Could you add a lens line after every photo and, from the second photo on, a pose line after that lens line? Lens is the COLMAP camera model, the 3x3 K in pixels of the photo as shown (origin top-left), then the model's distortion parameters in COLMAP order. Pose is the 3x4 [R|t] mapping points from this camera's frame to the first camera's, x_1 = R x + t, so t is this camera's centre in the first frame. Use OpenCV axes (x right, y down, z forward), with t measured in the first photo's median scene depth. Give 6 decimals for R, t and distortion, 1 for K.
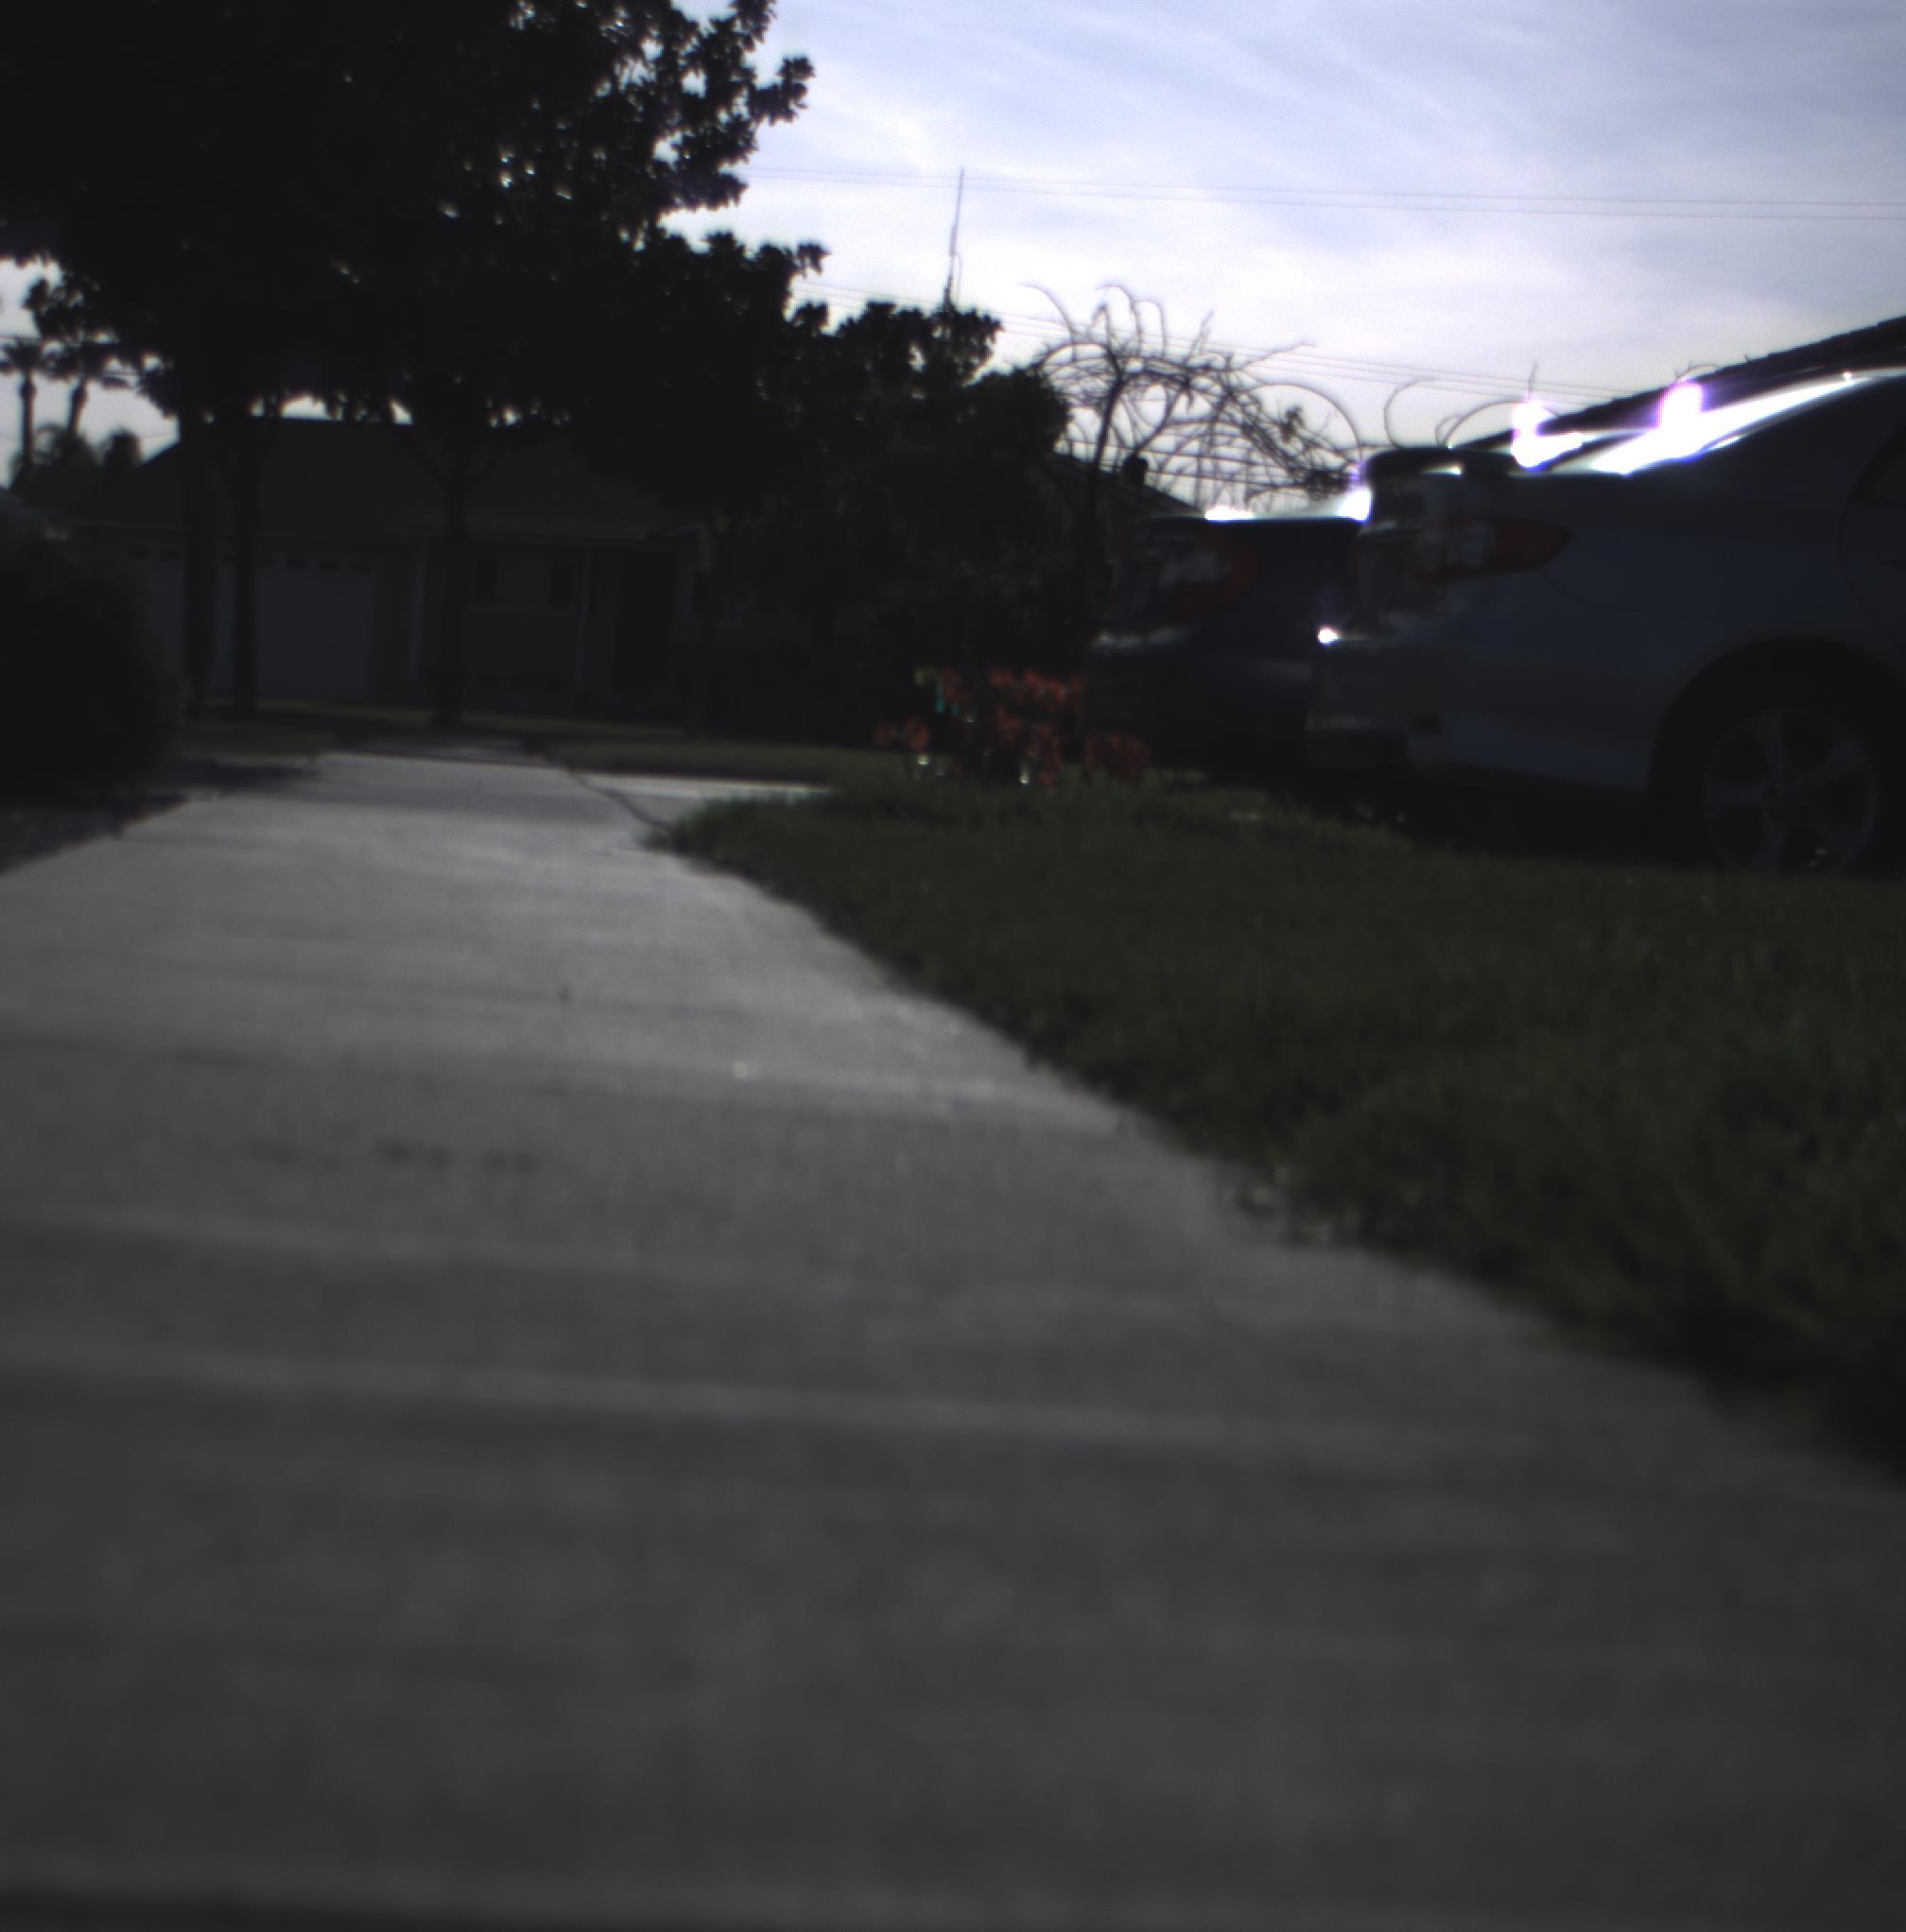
lens RADIAL K [[4399.5, 0, 768.4], [0, 4399.5, 966.8], [0, 0, 1]] dist [-0.163877, 0.804289]
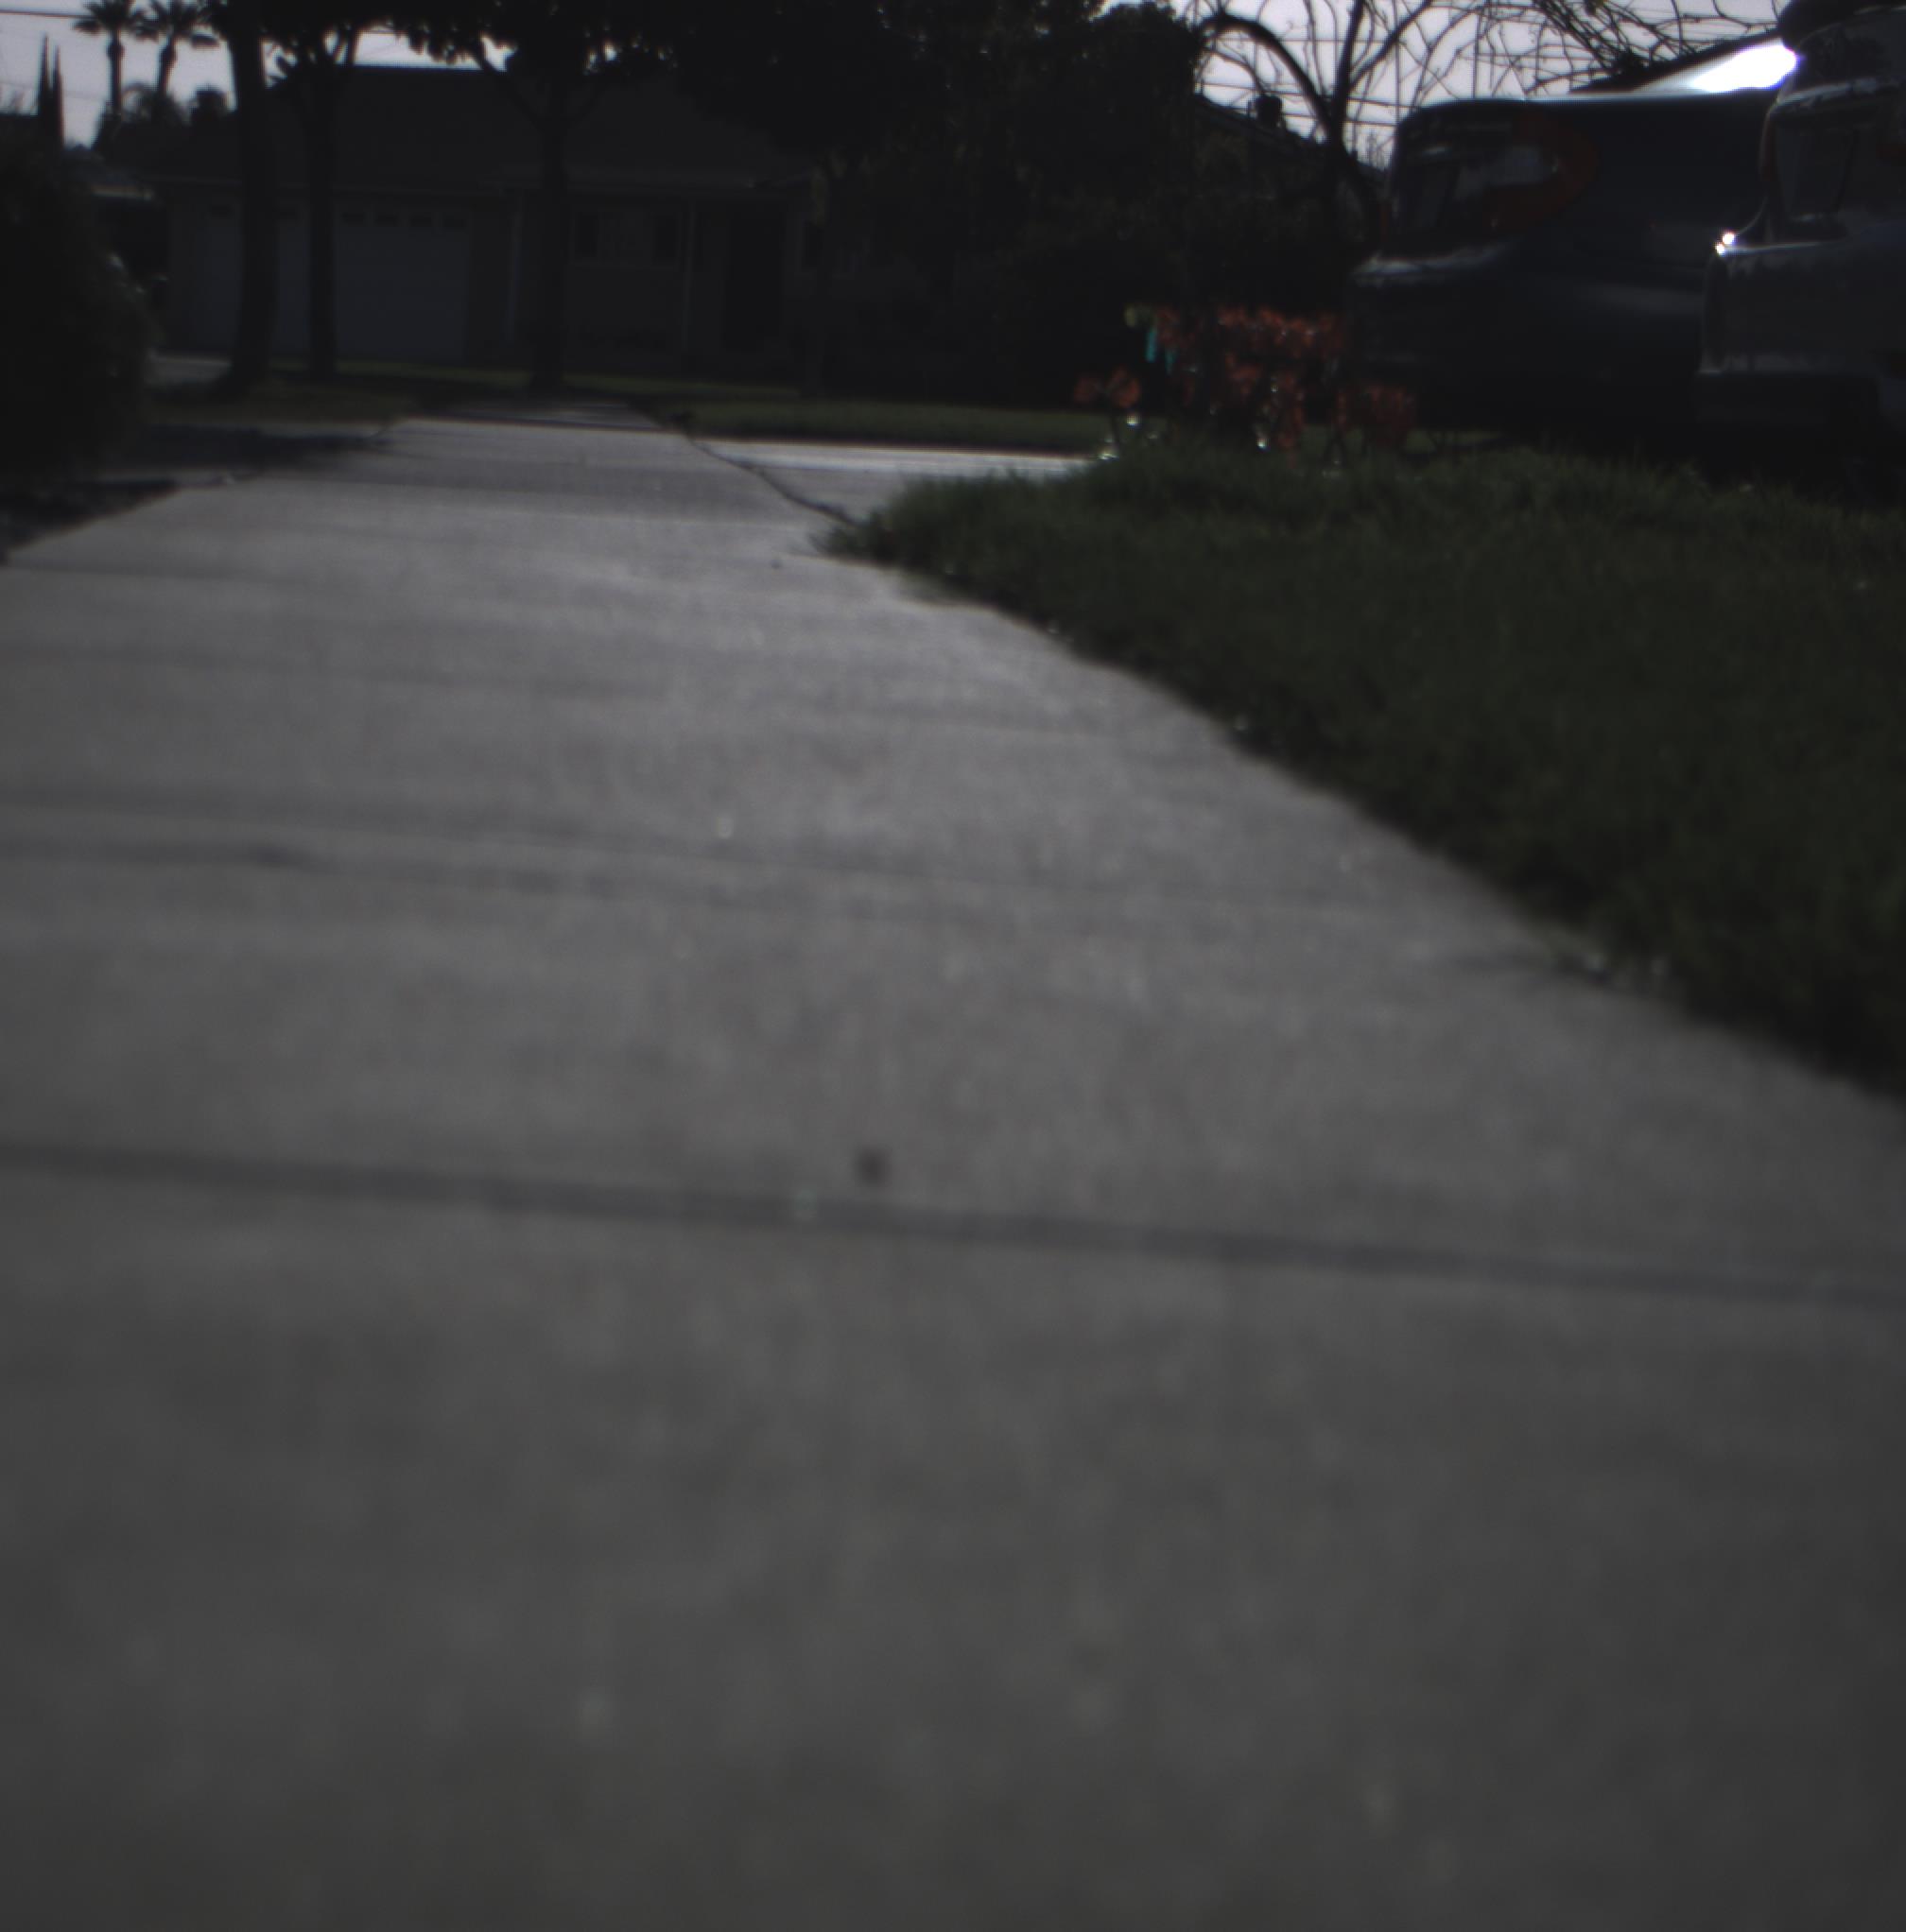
lens RADIAL K [[4399.5, 0, 768.4], [0, 4399.5, 966.8], [0, 0, 1]] dist [-0.163877, 0.804289]
pose [[0.999661, -0.008461, -0.024619, -0.004847], [0.010326, 0.997003, 0.076669, -0.003596], [0.023897, -0.076897, 0.996753, 0.072084]]
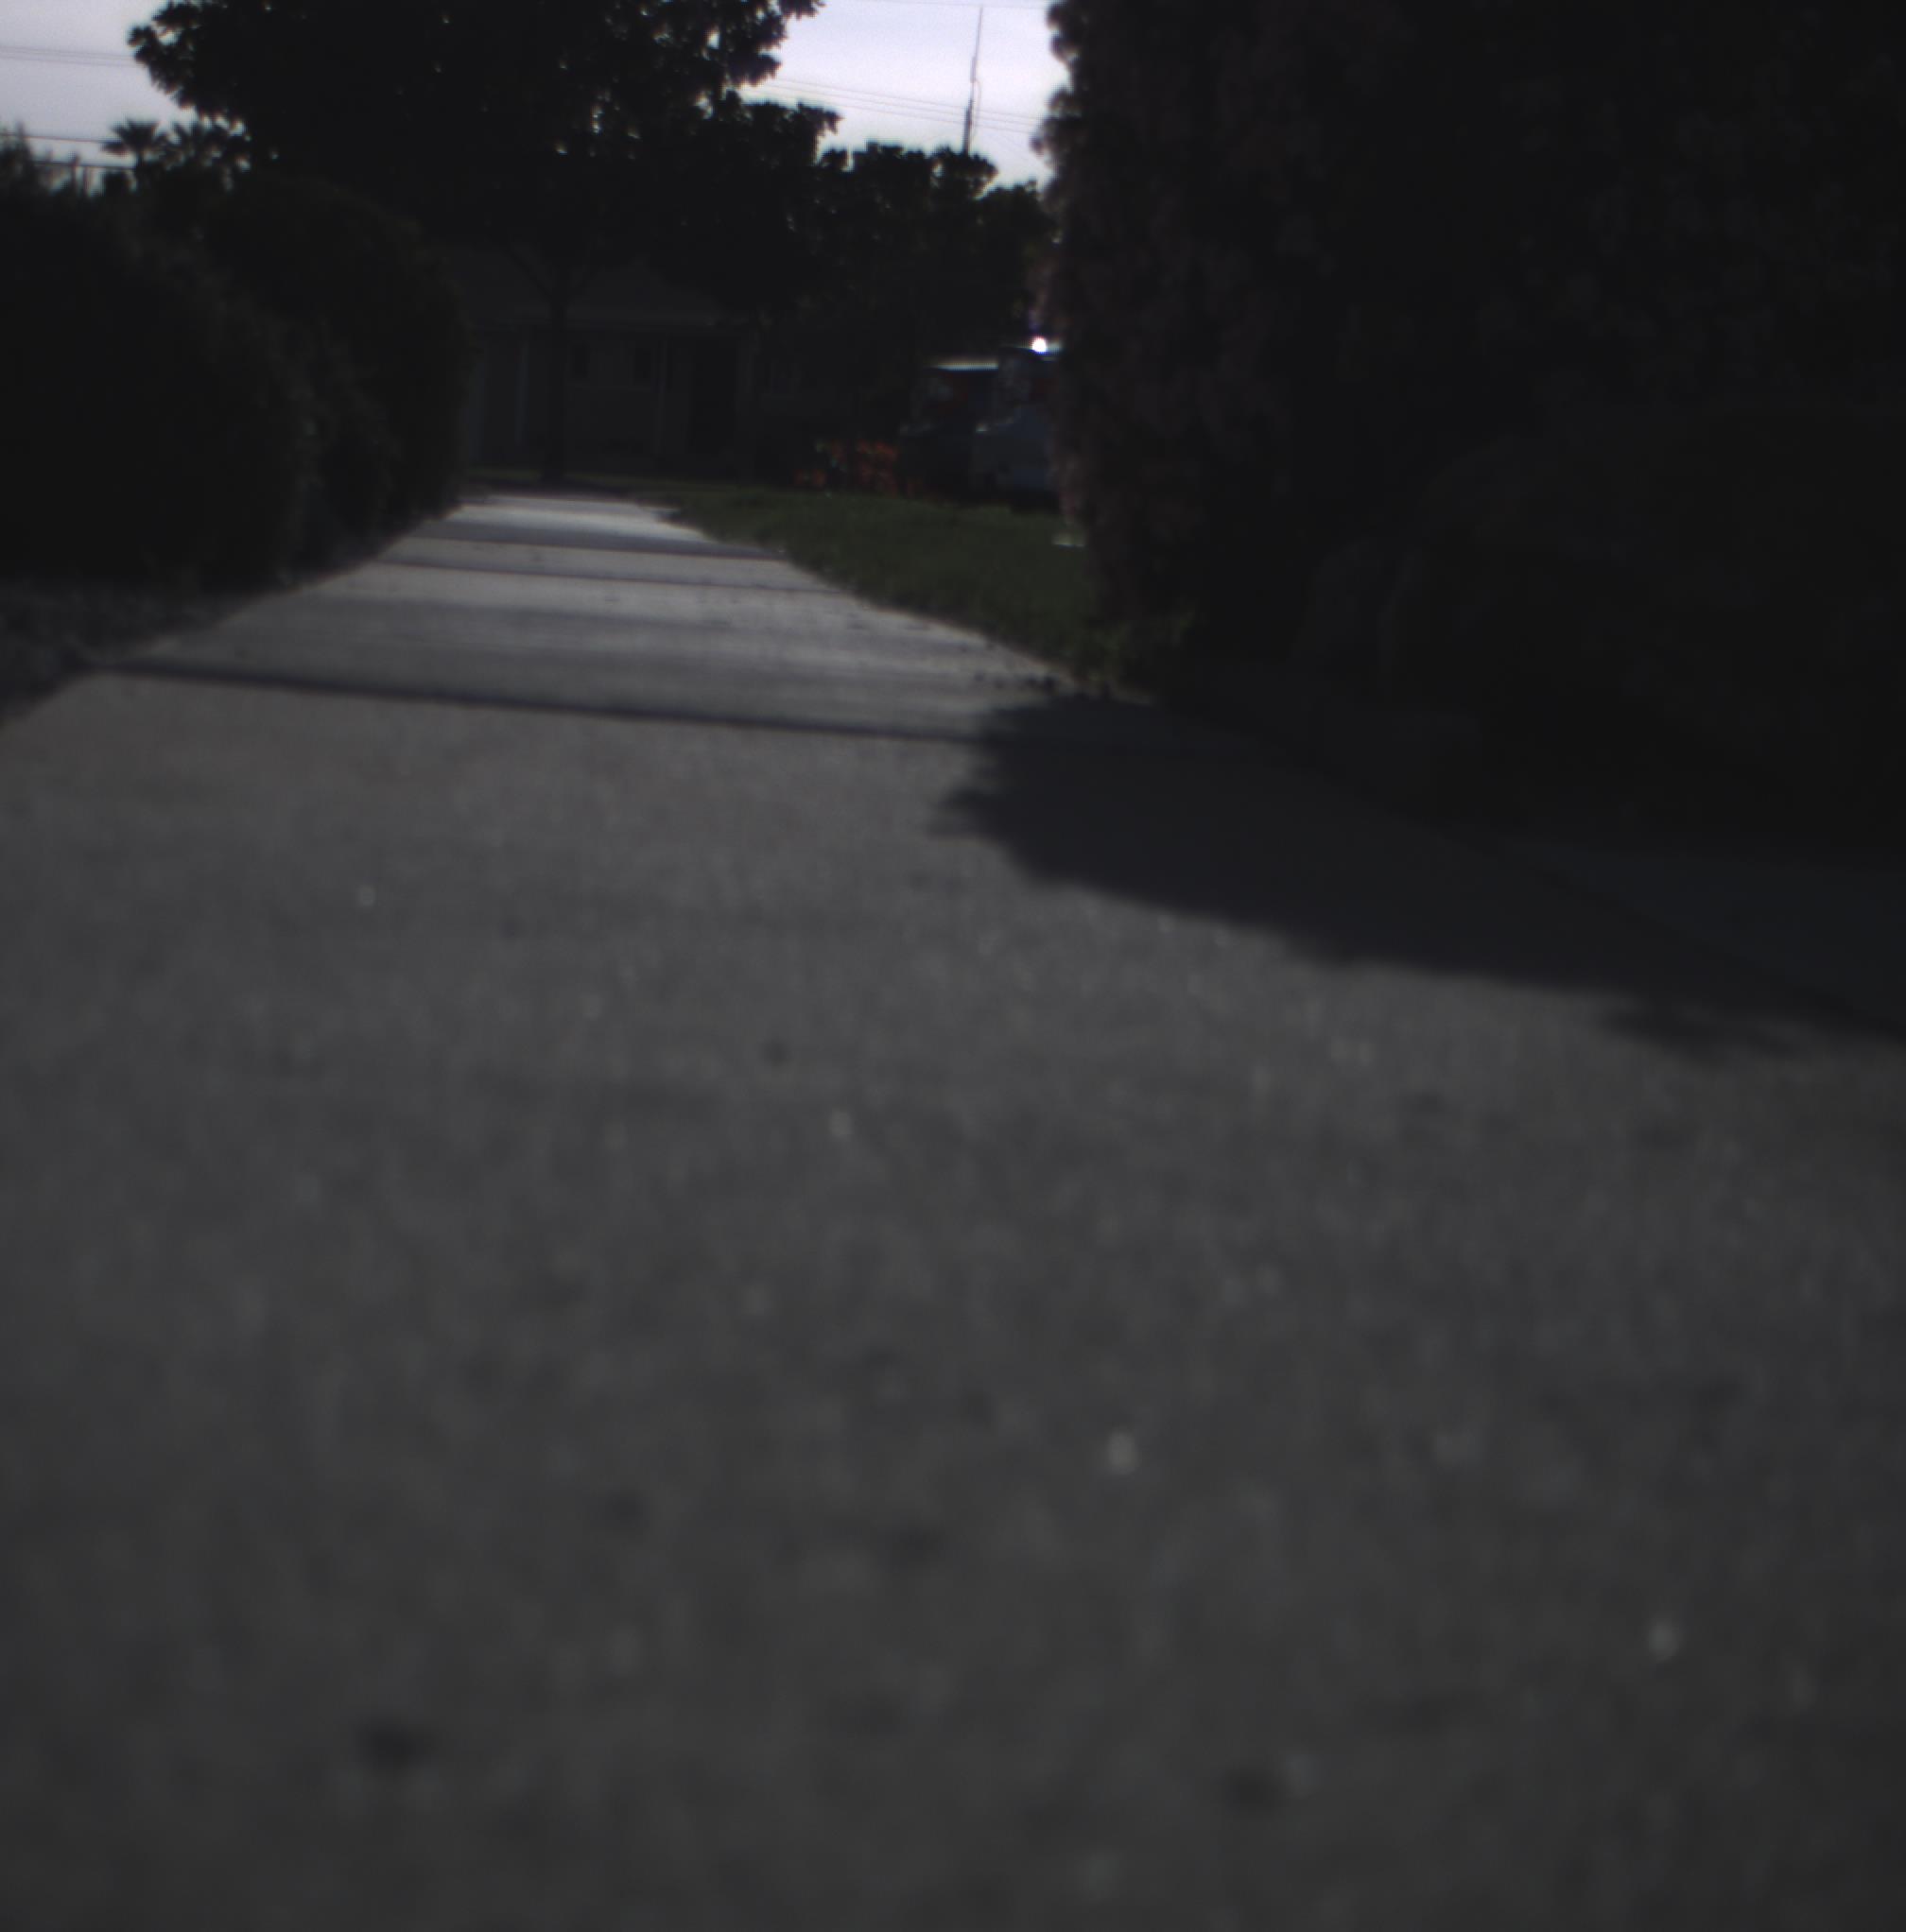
lens RADIAL K [[4399.5, 0, 768.4], [0, 4399.5, 966.8], [0, 0, 1]] dist [-0.163877, 0.804289]
pose [[0.999772, -0.003290, -0.021079, 0.019271], [0.004422, 0.998537, 0.053897, 0.020472], [0.020871, -0.053978, 0.998324, -0.331727]]
